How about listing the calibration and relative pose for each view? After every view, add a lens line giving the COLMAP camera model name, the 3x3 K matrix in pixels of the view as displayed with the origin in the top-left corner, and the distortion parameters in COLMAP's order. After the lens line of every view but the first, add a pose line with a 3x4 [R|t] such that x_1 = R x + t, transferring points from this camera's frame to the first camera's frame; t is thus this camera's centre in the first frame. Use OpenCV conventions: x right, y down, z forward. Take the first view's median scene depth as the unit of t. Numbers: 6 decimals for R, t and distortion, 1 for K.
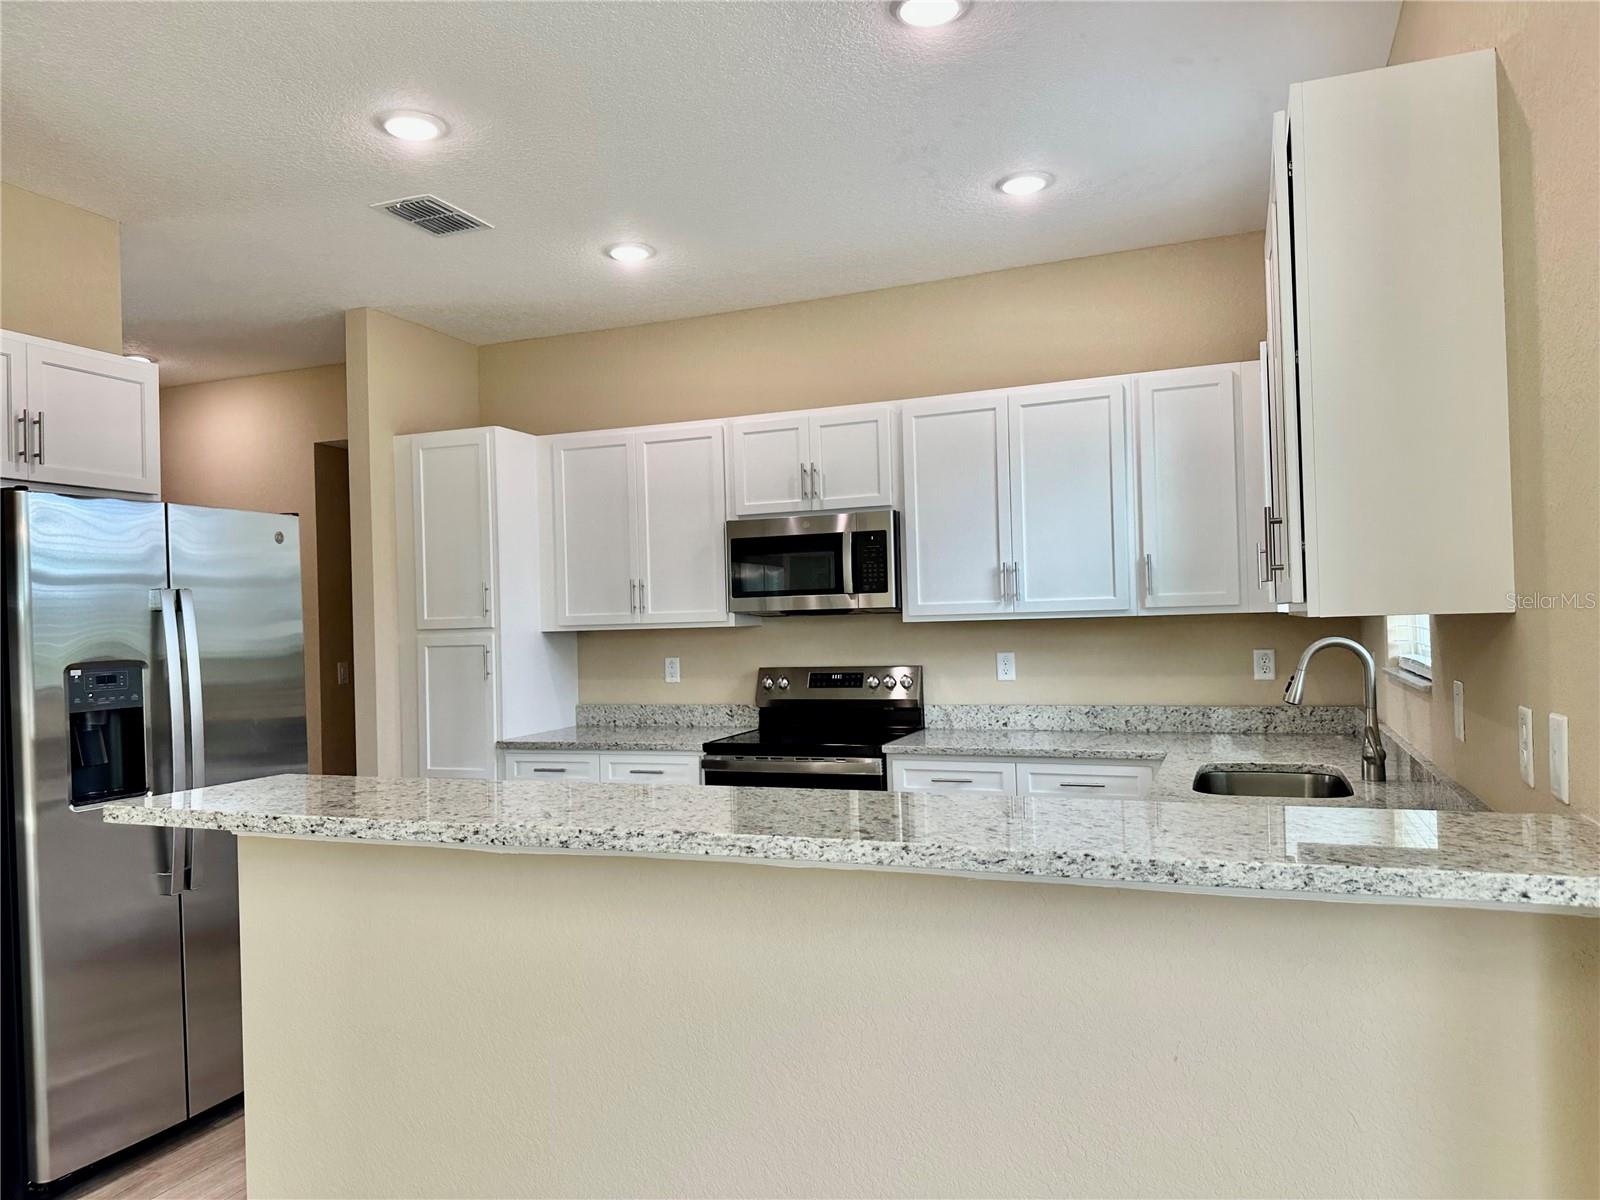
lens RADIAL K [[1128.1, 0, 793.5], [0, 1128.1, 595.1], [0, 0, 1]] dist [0.083068, -0.099496]
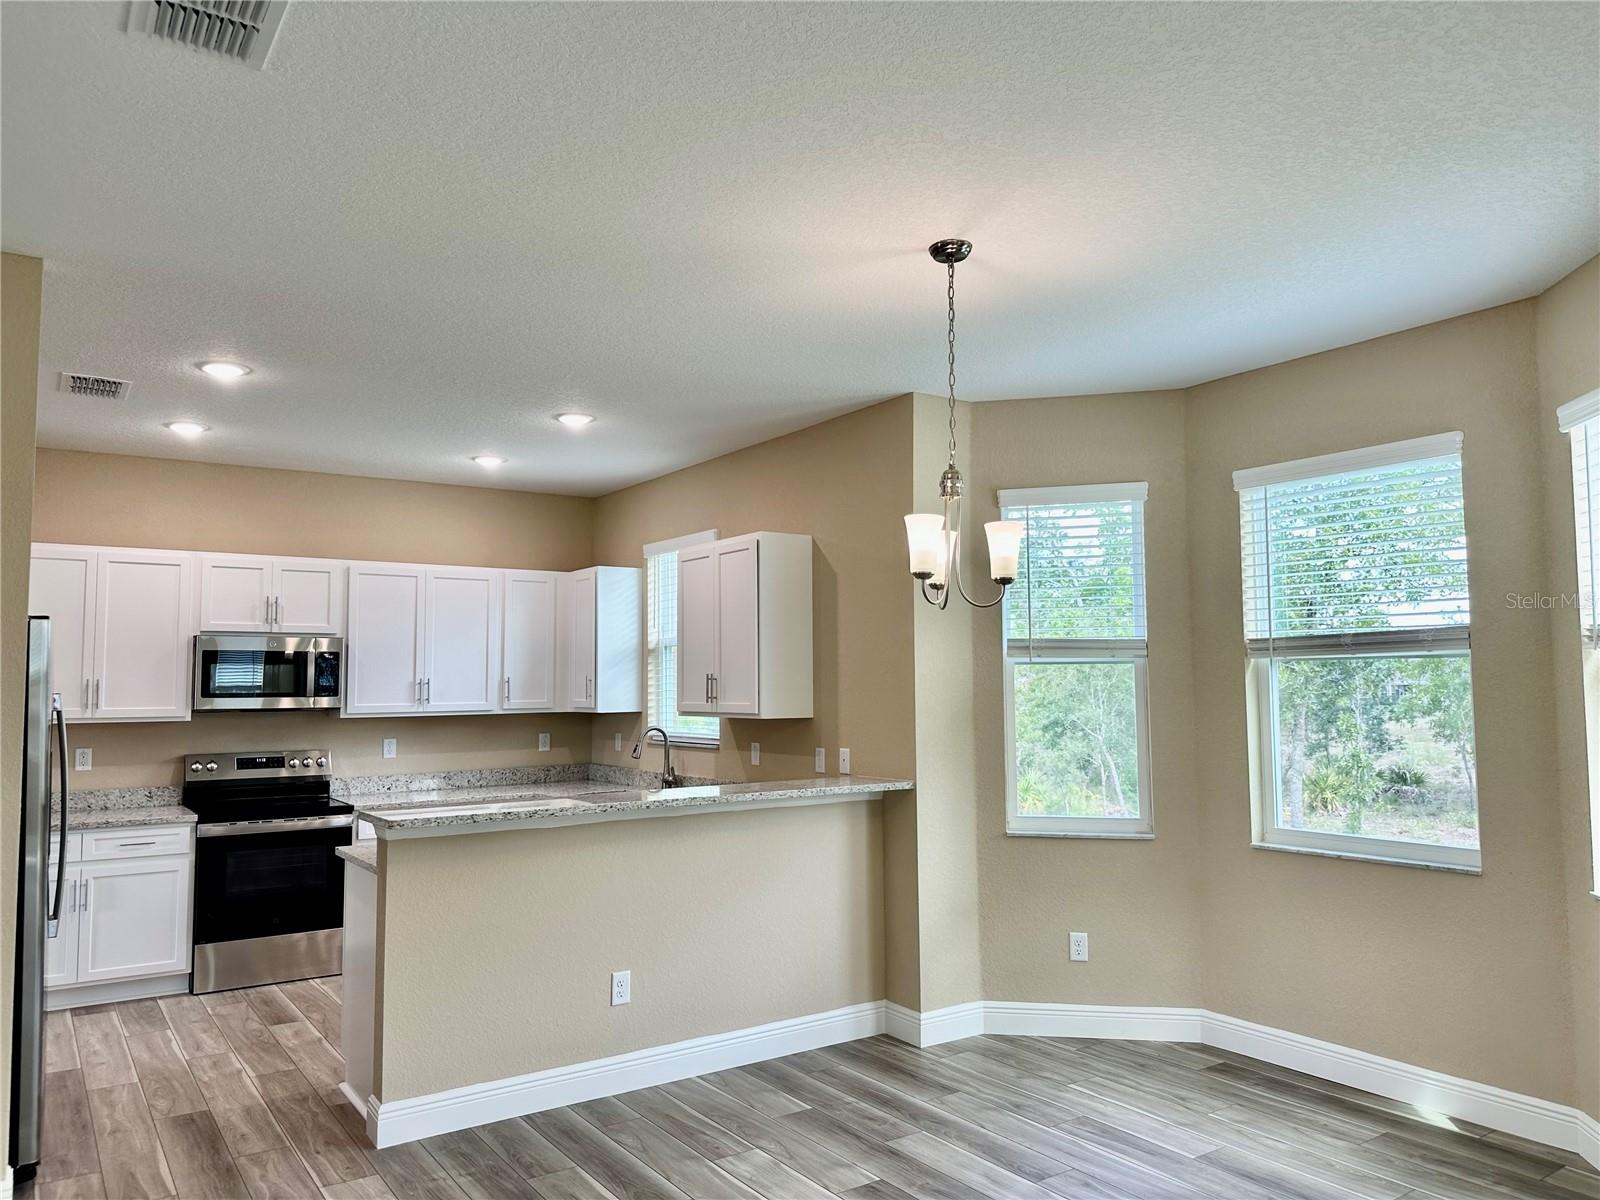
lens RADIAL K [[1128.1, 0, 785.7], [0, 1128.1, 604.6], [0, 0, 1]] dist [0.083068, -0.099496]
pose [[0.558429, 0.083016, 0.825388, -0.780178], [-0.026210, 0.996249, -0.082468, -0.013518], [-0.829138, 0.024419, 0.558510, -0.256367]]
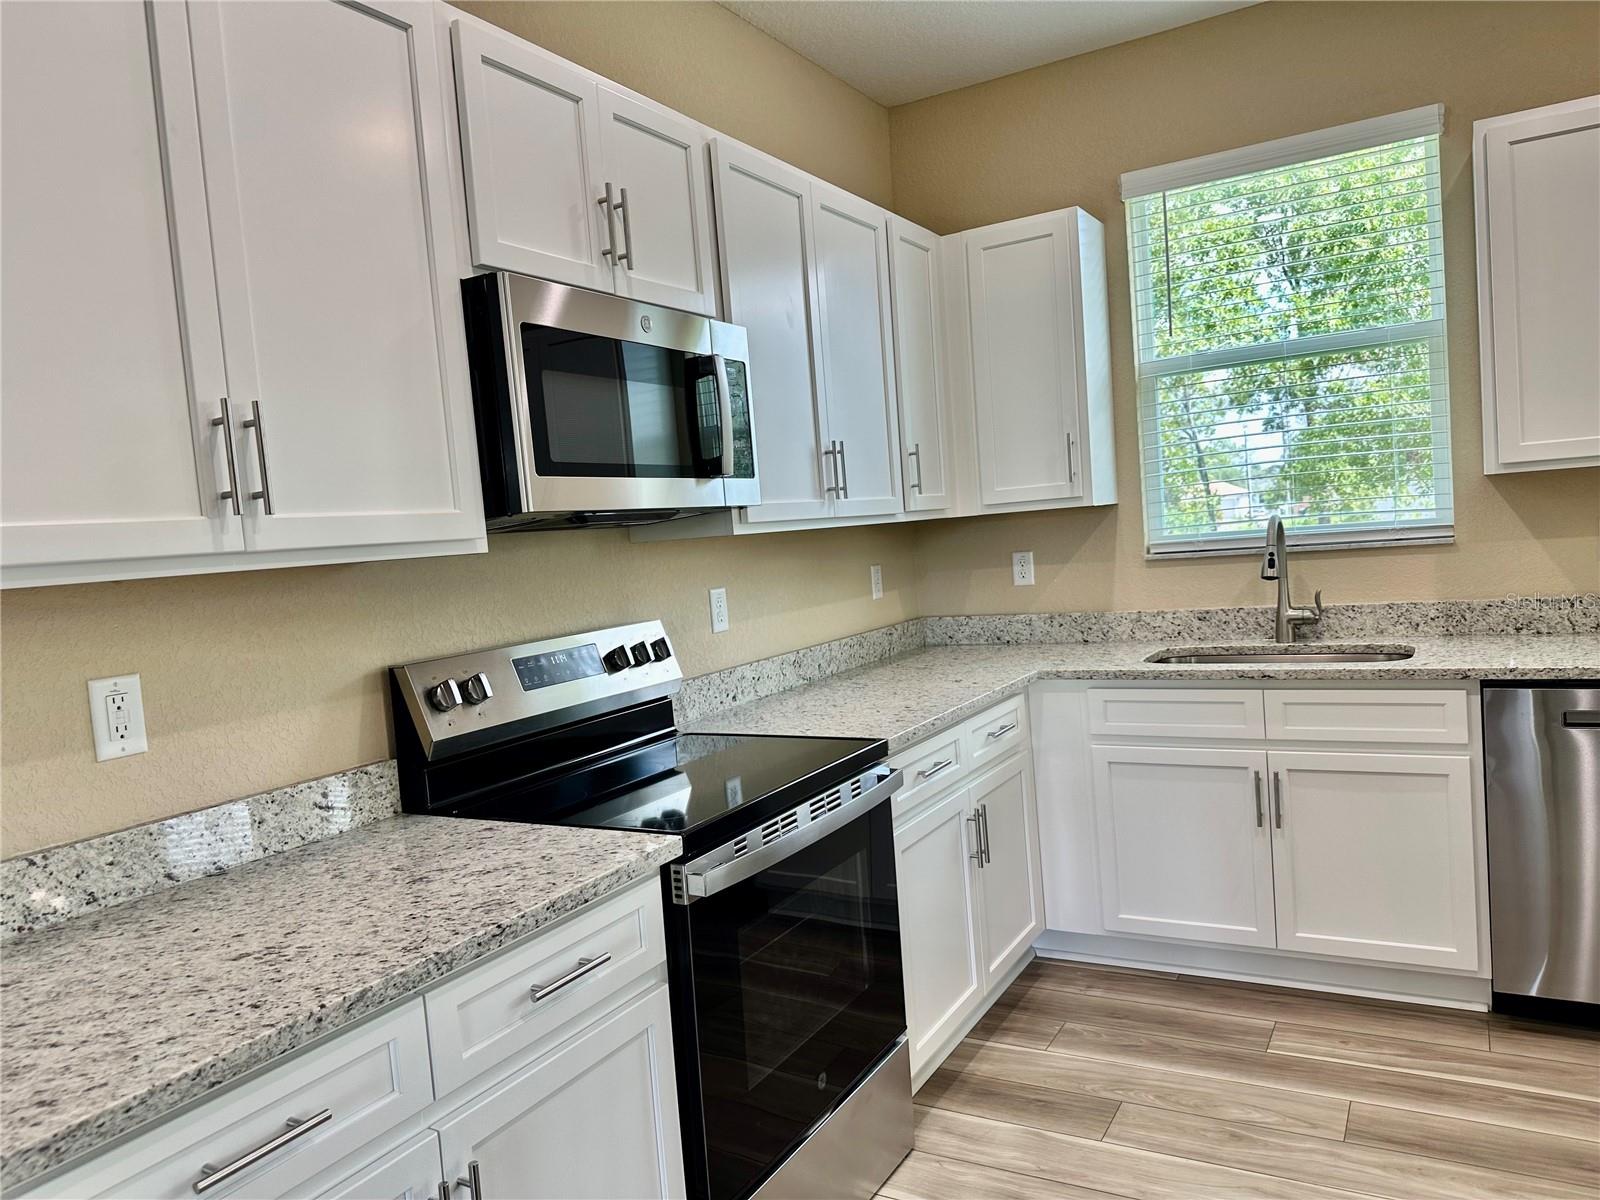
lens RADIAL K [[1128.1, 0, 777.0], [0, 1128.1, 602.6], [0, 0, 1]] dist [0.083068, -0.099496]
pose [[0.171828, -0.049530, 0.983881, -0.449045], [0.052405, 0.997781, 0.041077, 0.035993], [-0.983732, 0.044502, 0.174042, 0.887037]]
